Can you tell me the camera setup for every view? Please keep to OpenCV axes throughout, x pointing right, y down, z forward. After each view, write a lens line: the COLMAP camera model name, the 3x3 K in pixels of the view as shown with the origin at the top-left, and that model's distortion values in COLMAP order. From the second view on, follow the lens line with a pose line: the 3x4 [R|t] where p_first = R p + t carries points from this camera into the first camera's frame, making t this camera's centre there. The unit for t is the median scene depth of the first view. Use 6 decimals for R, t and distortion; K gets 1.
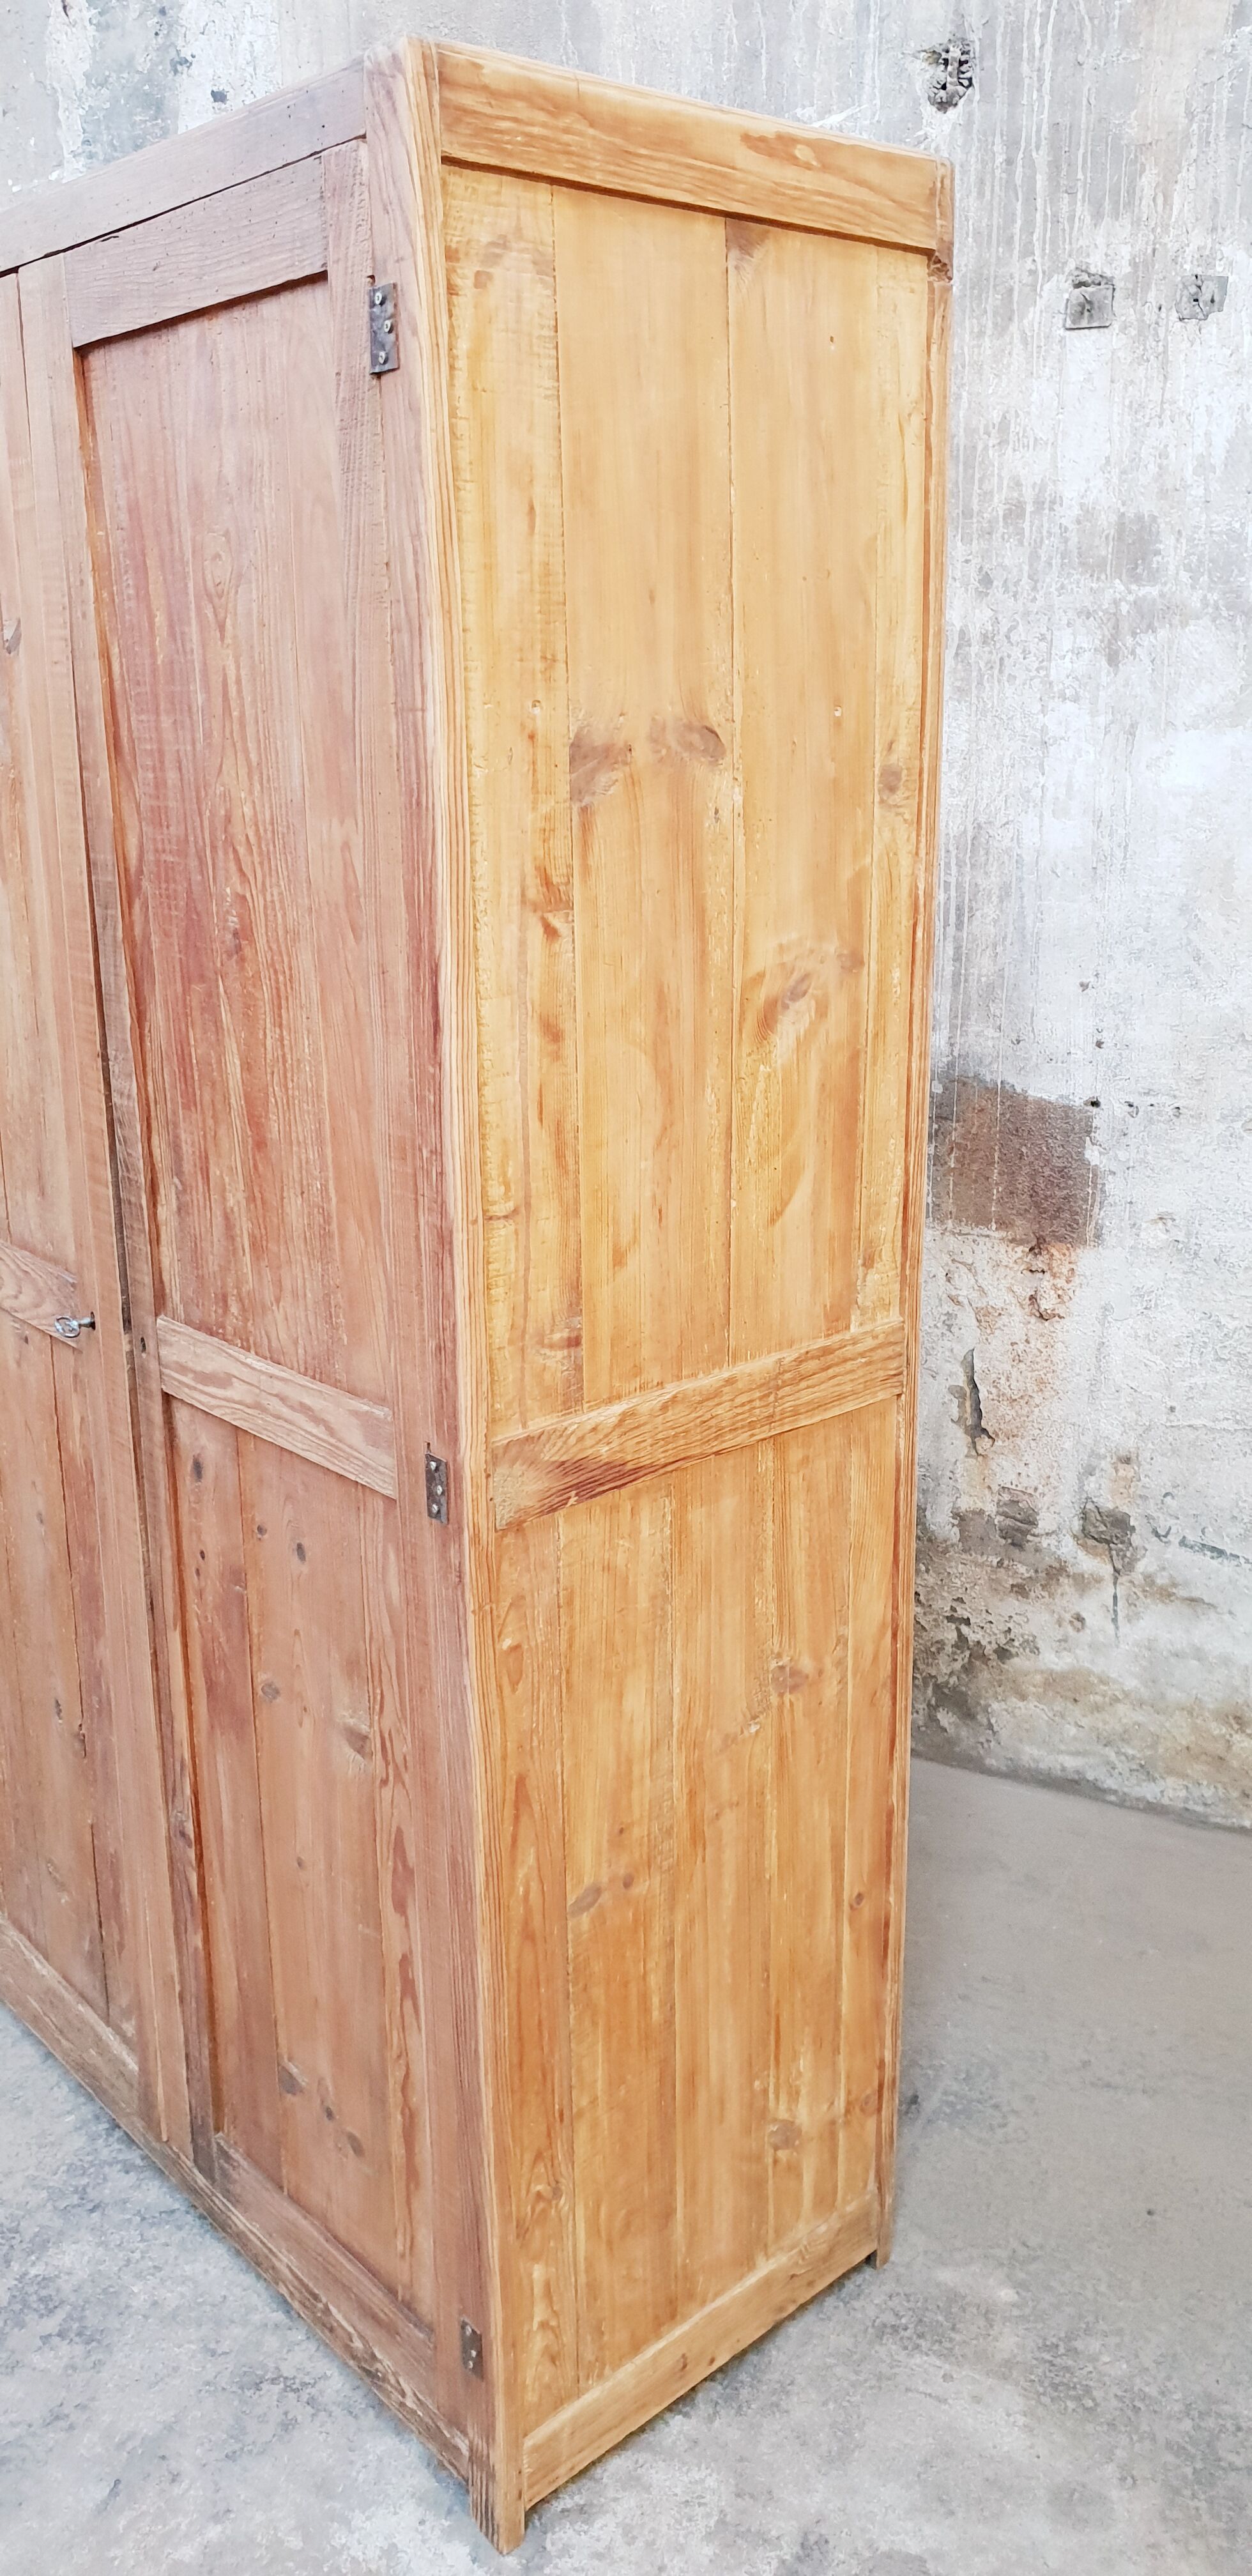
lens RADIAL K [[2024.8, 0, 661.3], [0, 2024.8, 1278.3], [0, 0, 1]] dist [0.007673, 0.007011]
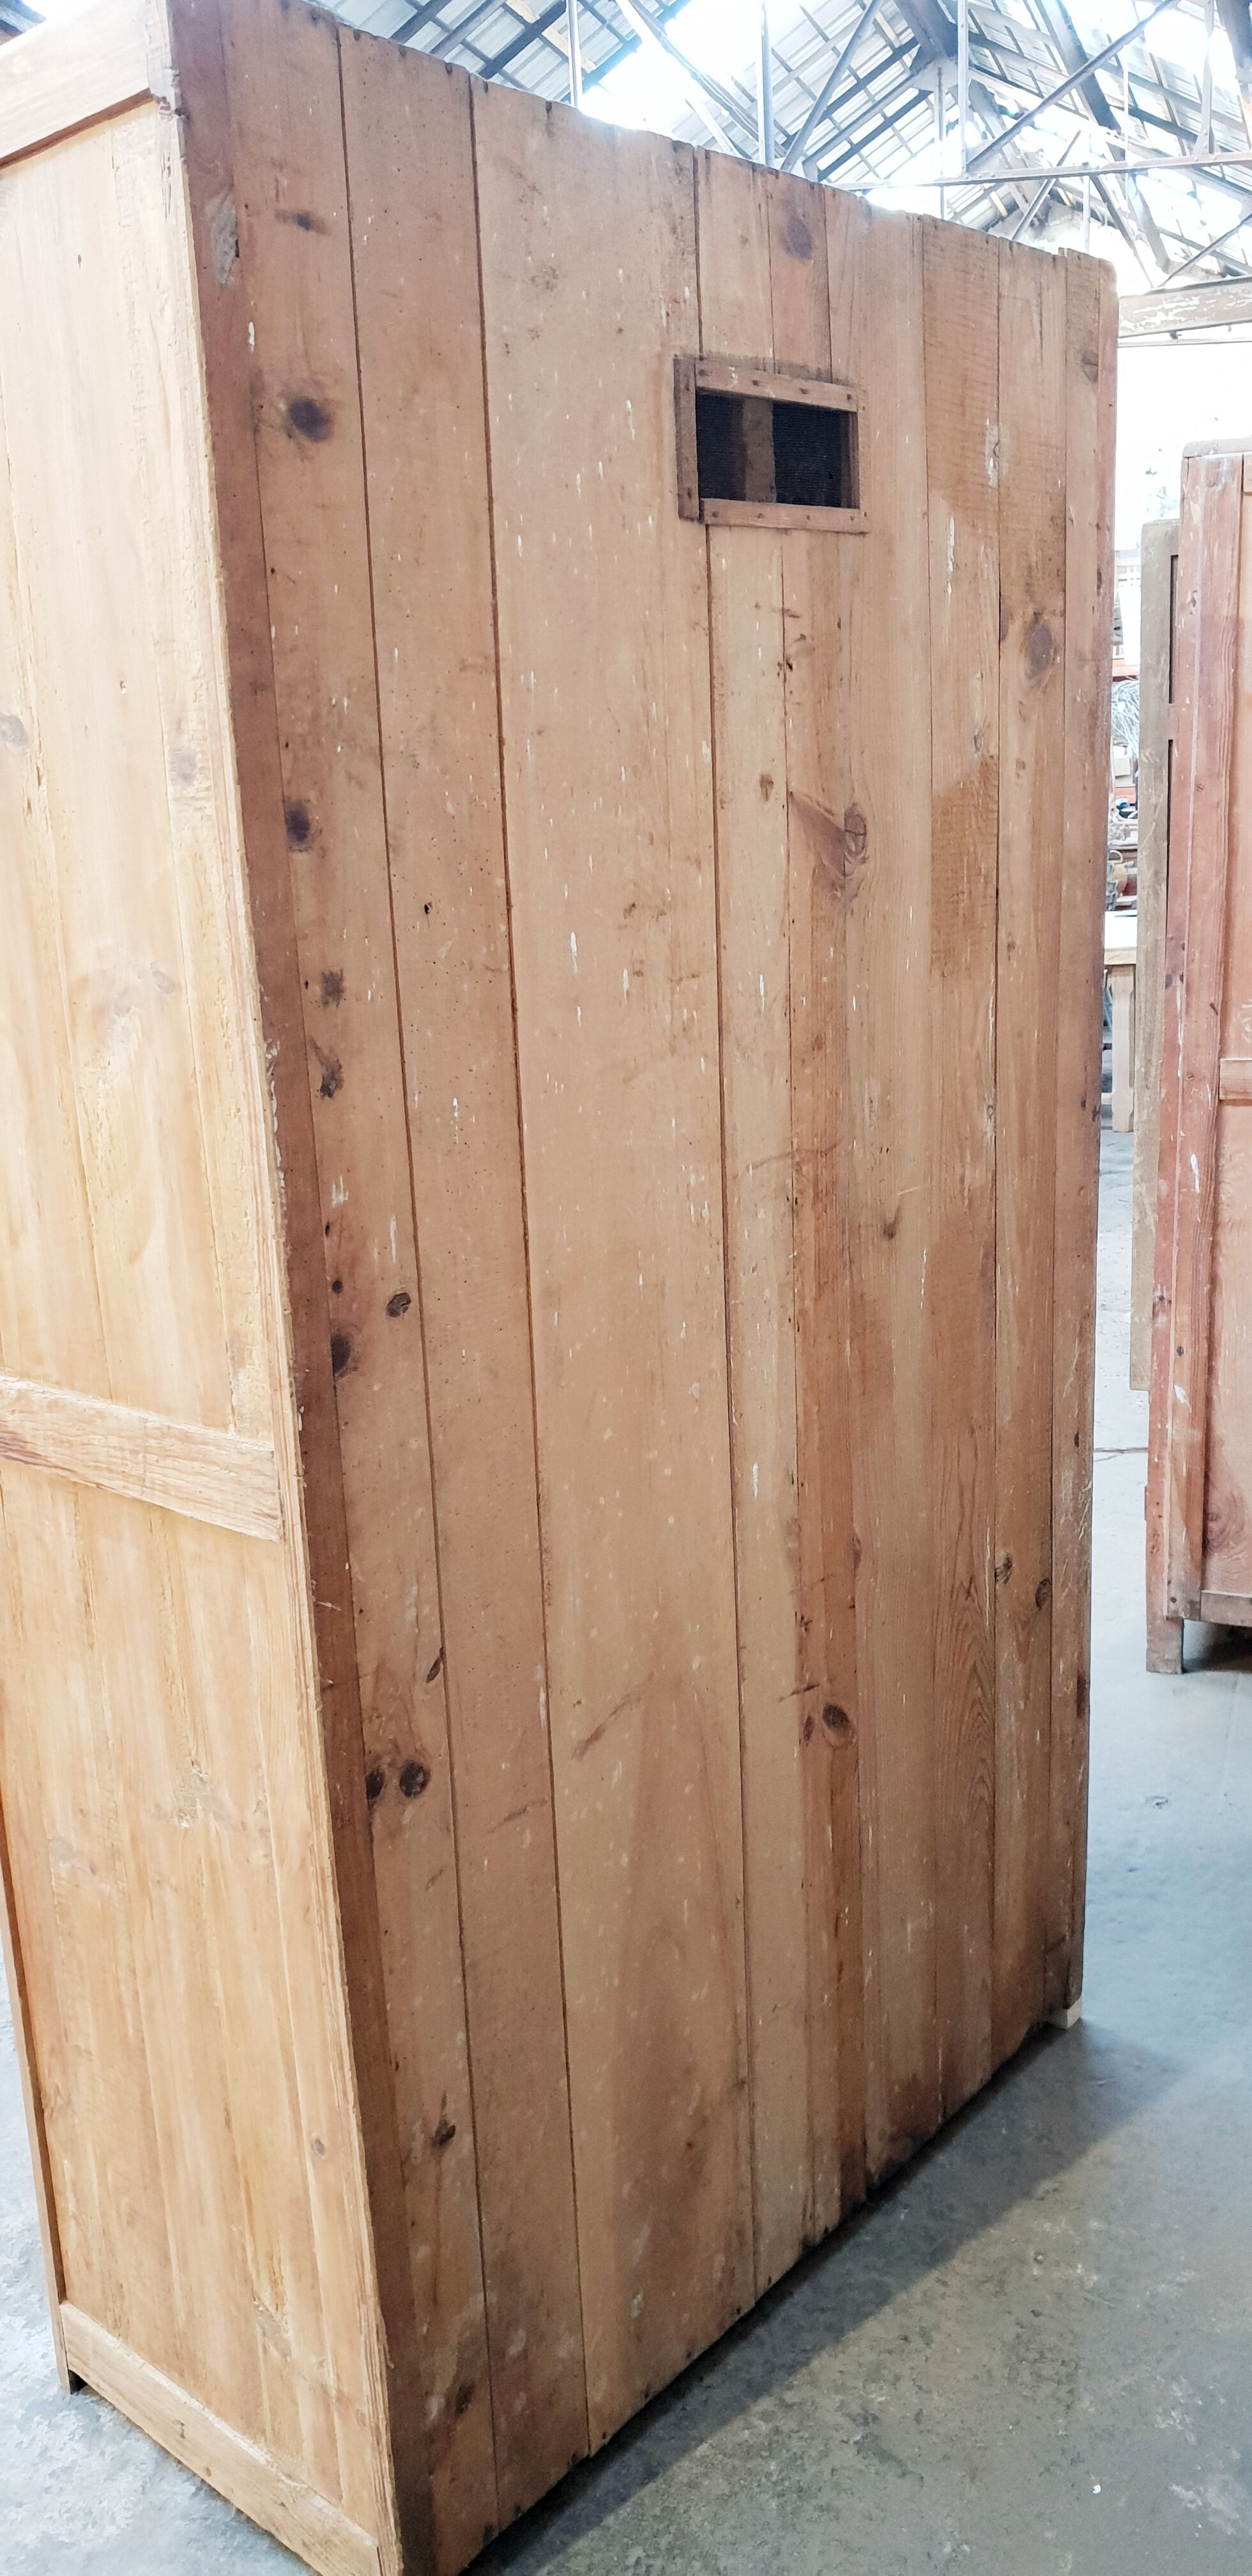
lens RADIAL K [[2024.8, 0, 634.4], [0, 2024.8, 1288.3], [0, 0, 1]] dist [0.007673, 0.007011]
pose [[0.153516, 0.241139, -0.958272, 0.886539], [-0.244344, 0.948915, 0.199640, -0.232925], [0.957460, 0.203500, 0.204594, 0.963767]]
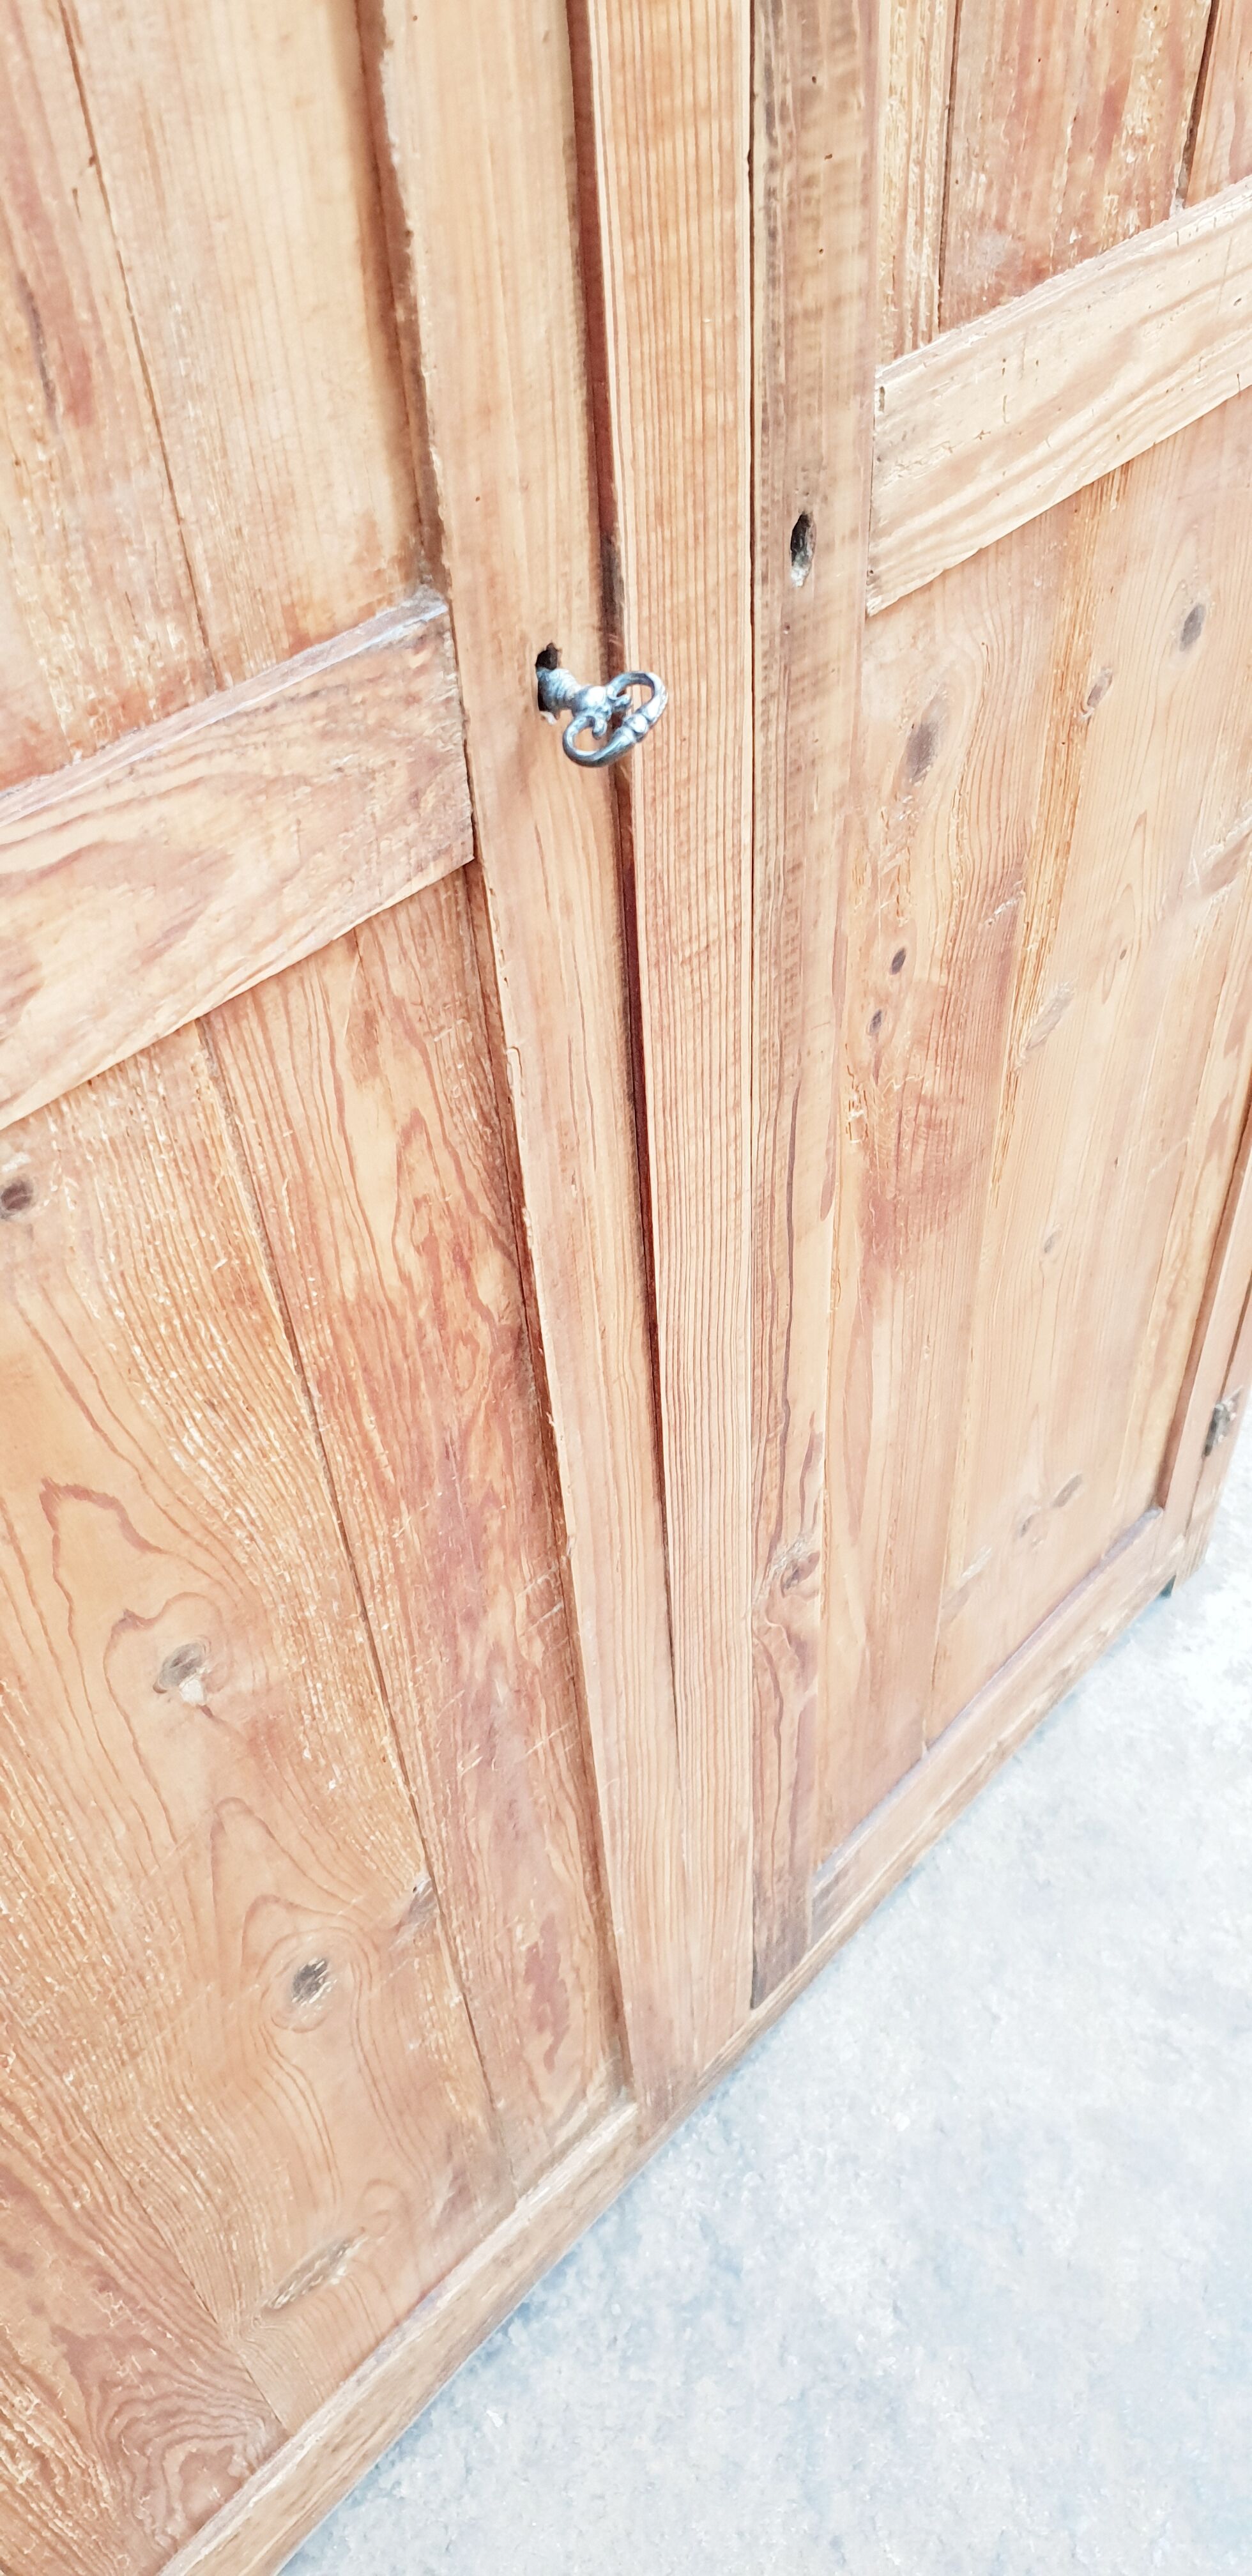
lens RADIAL K [[2024.8, 0, 637.8], [0, 2024.8, 1303.3], [0, 0, 1]] dist [0.007673, 0.007011]
pose [[-0.082061, -0.720234, 0.688860, -0.567710], [0.306707, 0.639397, 0.705055, -0.120173], [-0.948260, 0.269136, 0.168431, 1.050136]]
